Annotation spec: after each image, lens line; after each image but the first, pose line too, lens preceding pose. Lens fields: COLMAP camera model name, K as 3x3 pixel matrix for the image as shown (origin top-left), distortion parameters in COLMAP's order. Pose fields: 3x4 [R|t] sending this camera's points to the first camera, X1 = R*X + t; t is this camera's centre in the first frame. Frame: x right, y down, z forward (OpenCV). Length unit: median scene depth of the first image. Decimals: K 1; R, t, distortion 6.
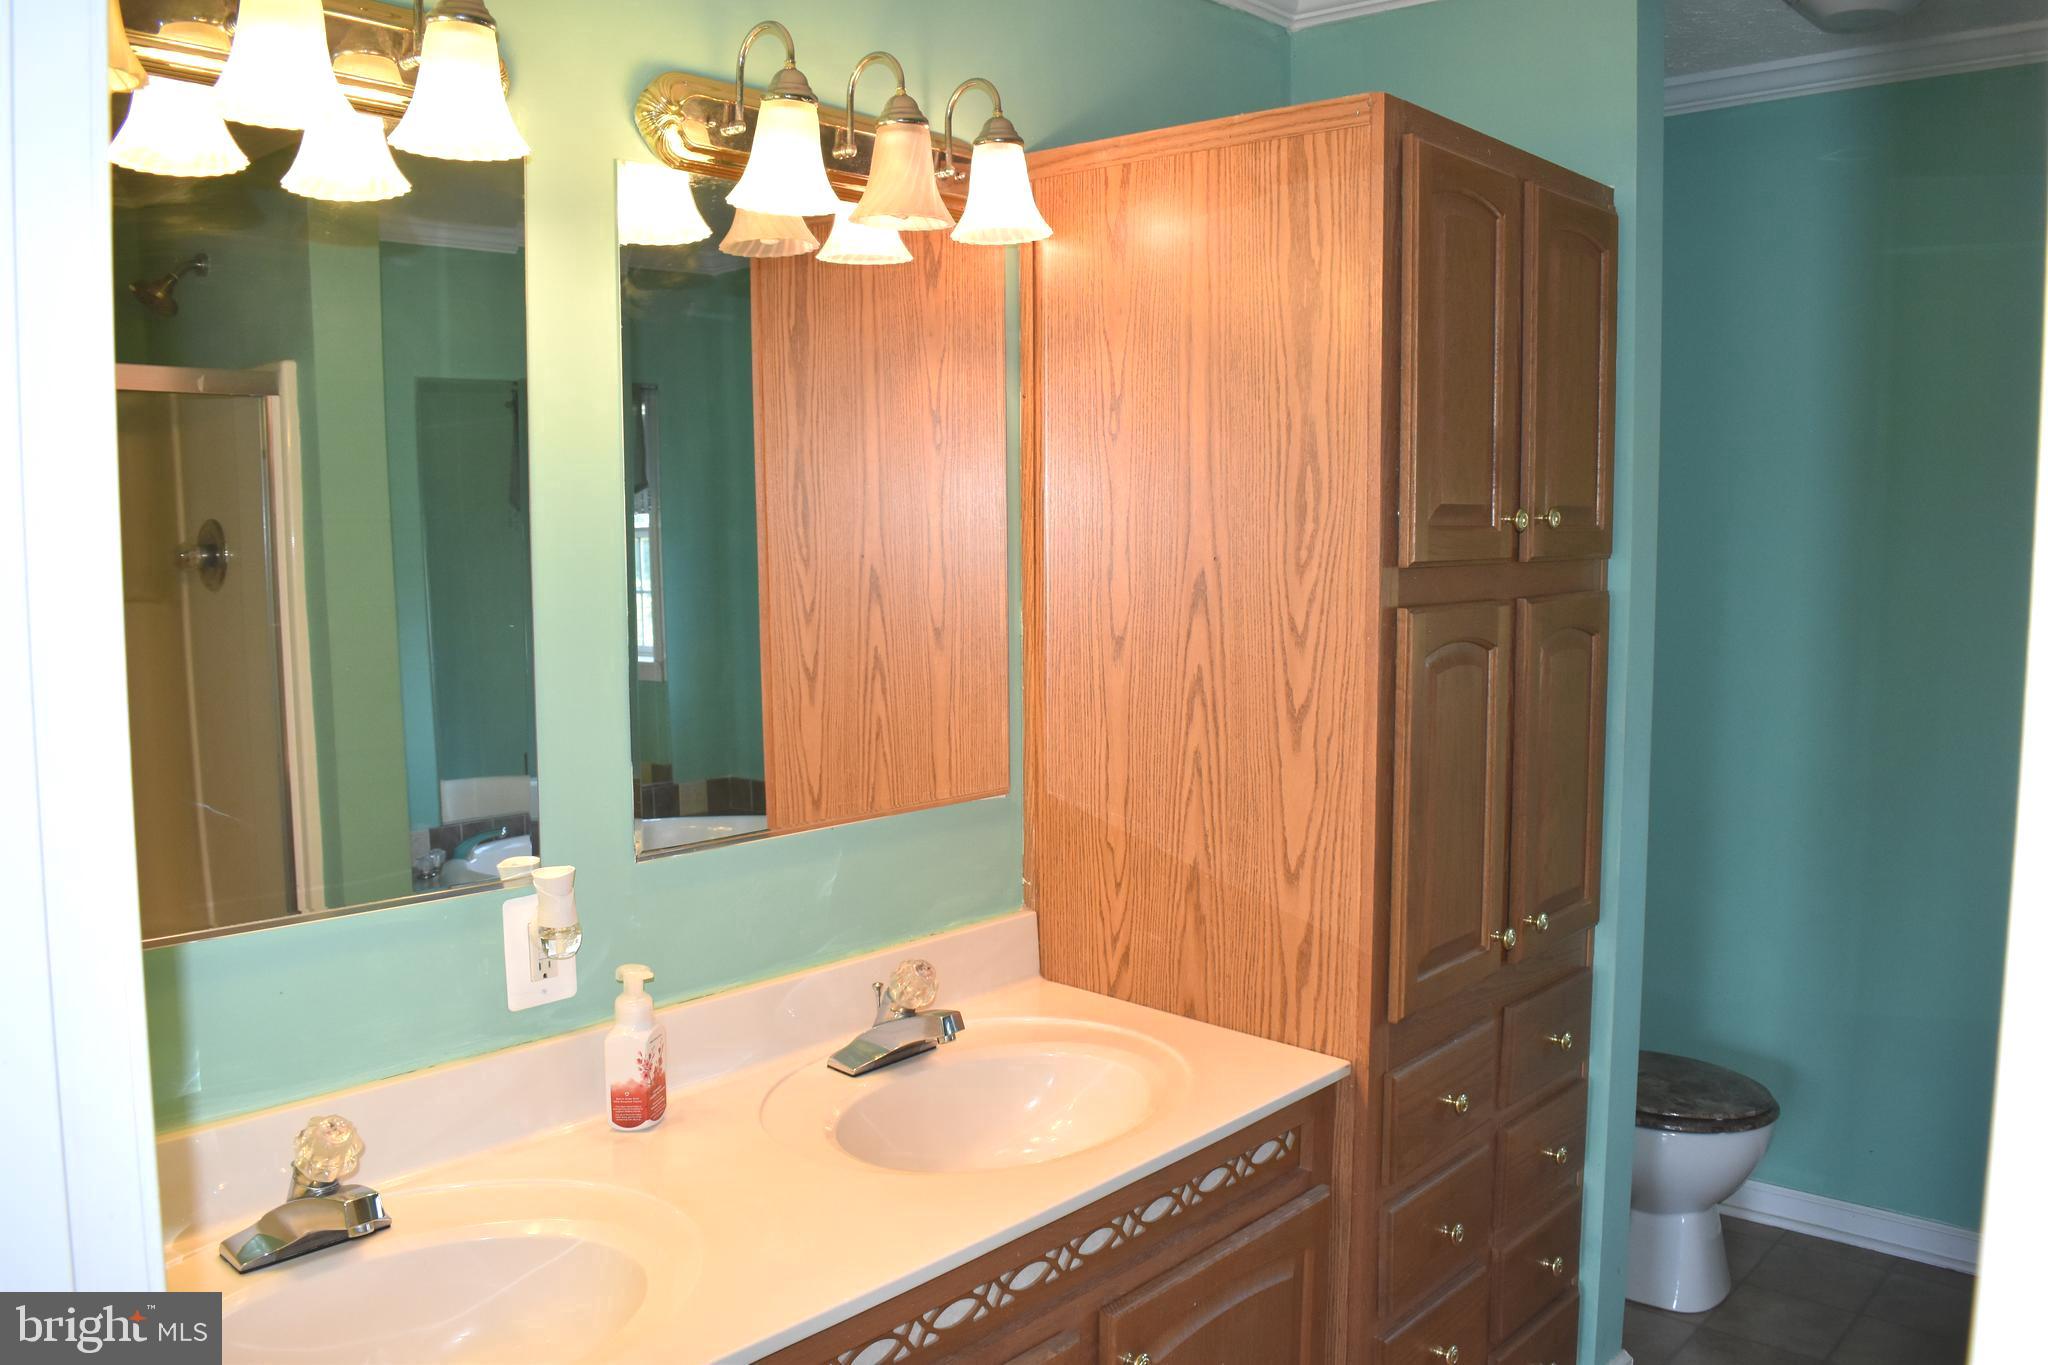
lens RADIAL K [[1637.7, 0, 1112.8], [0, 1637.7, 679.3], [0, 0, 1]] dist [-0.099354, 0.002642]
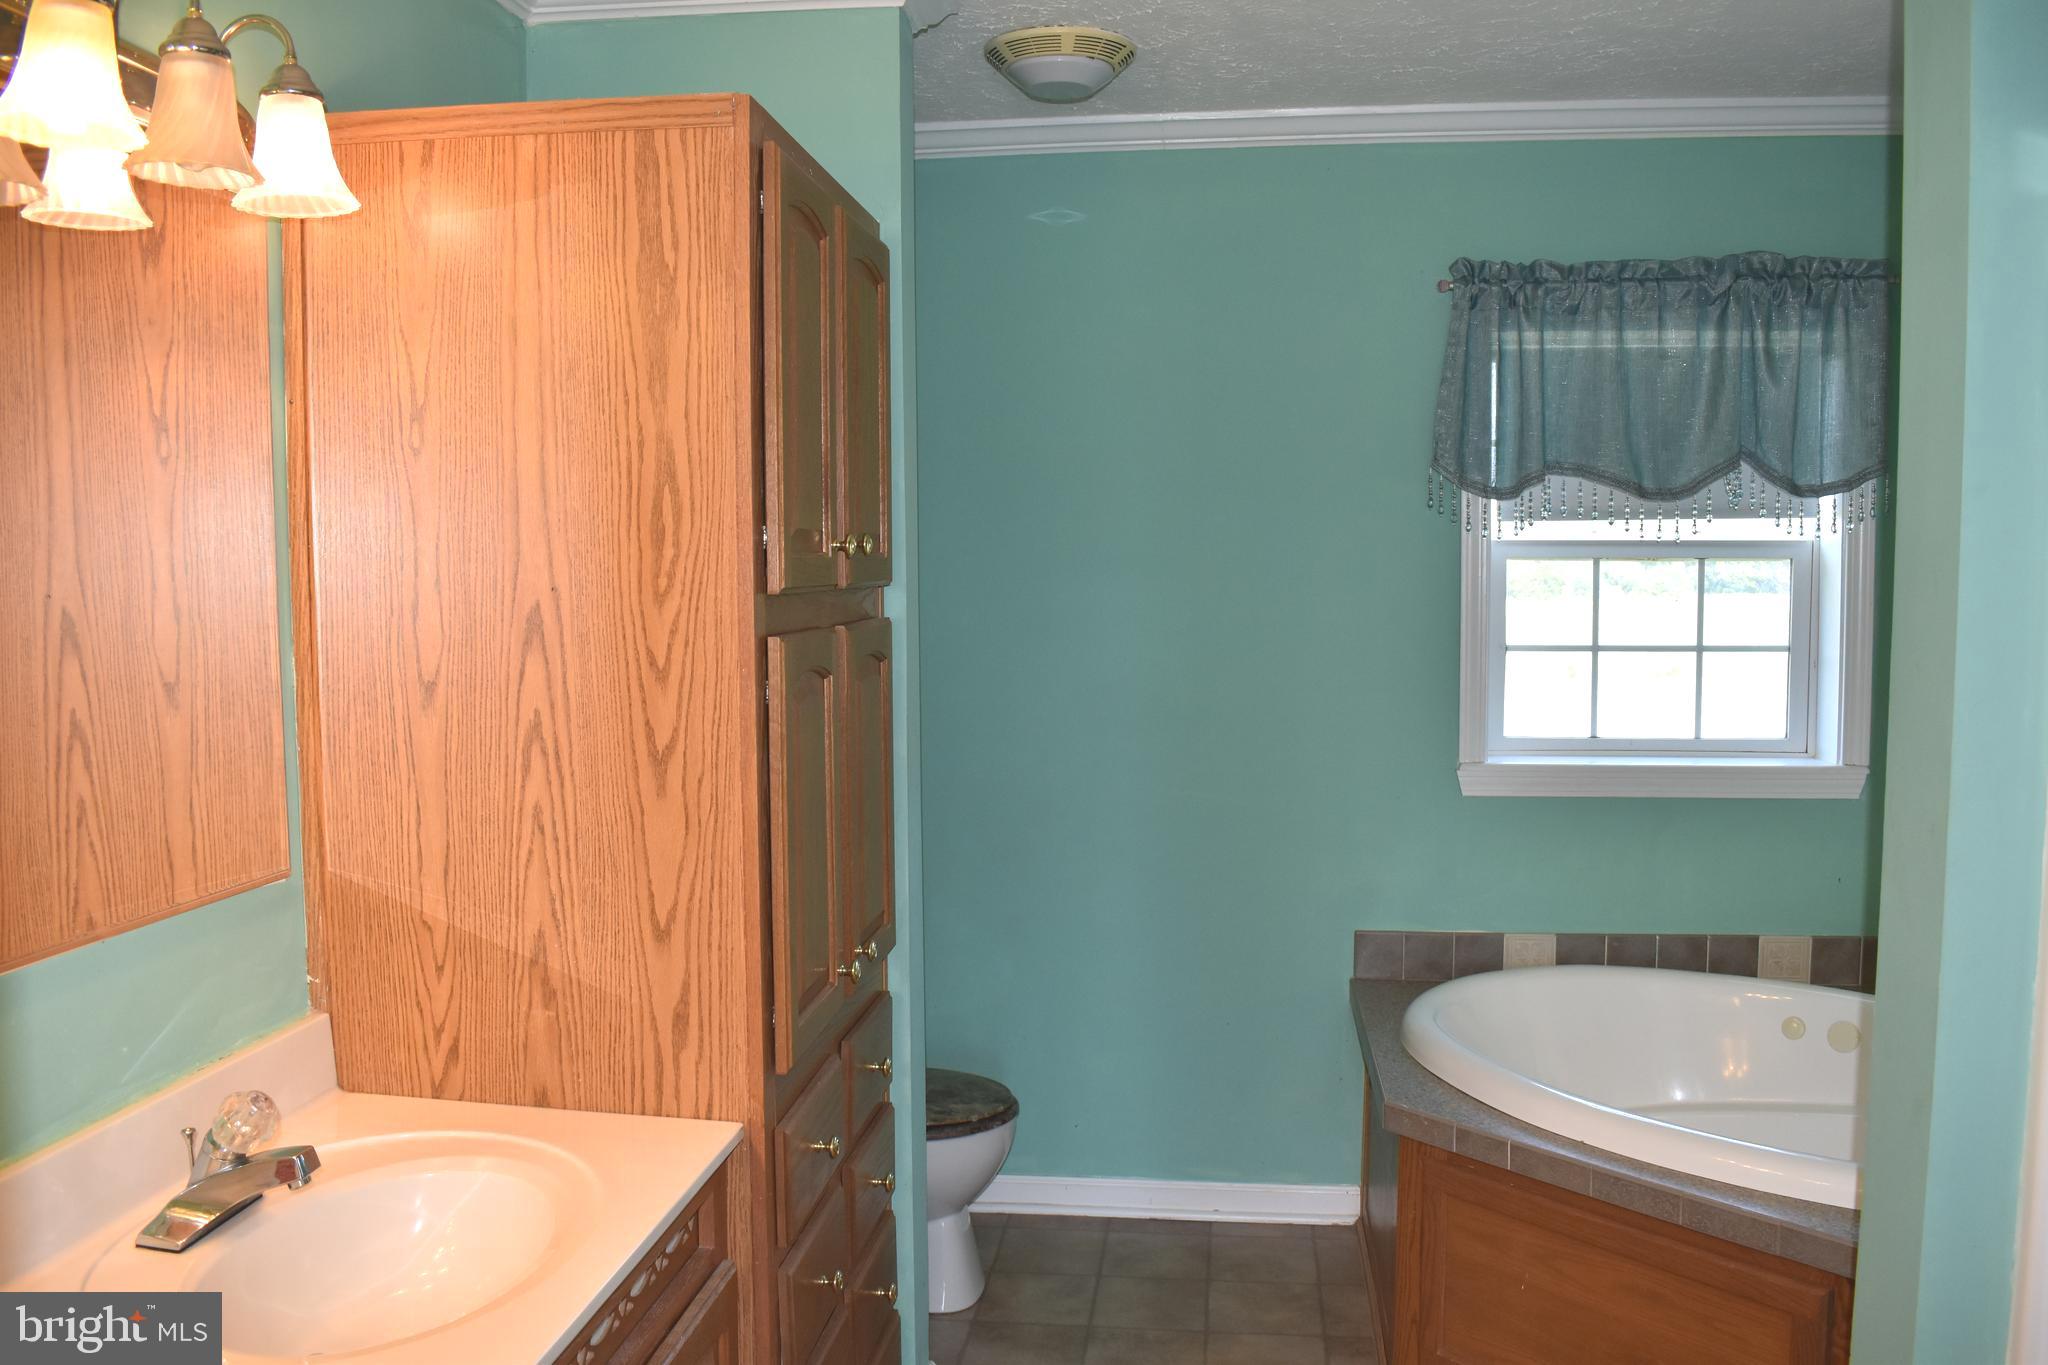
lens RADIAL K [[1600.3, 0, 1029.1], [0, 1600.3, 678.5], [0, 0, 1]] dist [-0.091972, 0.006833]
pose [[0.834219, -0.041810, 0.549846, -0.199373], [0.056963, 0.998321, -0.010512, -0.000942], [-0.548483, 0.040090, 0.835200, 0.133693]]
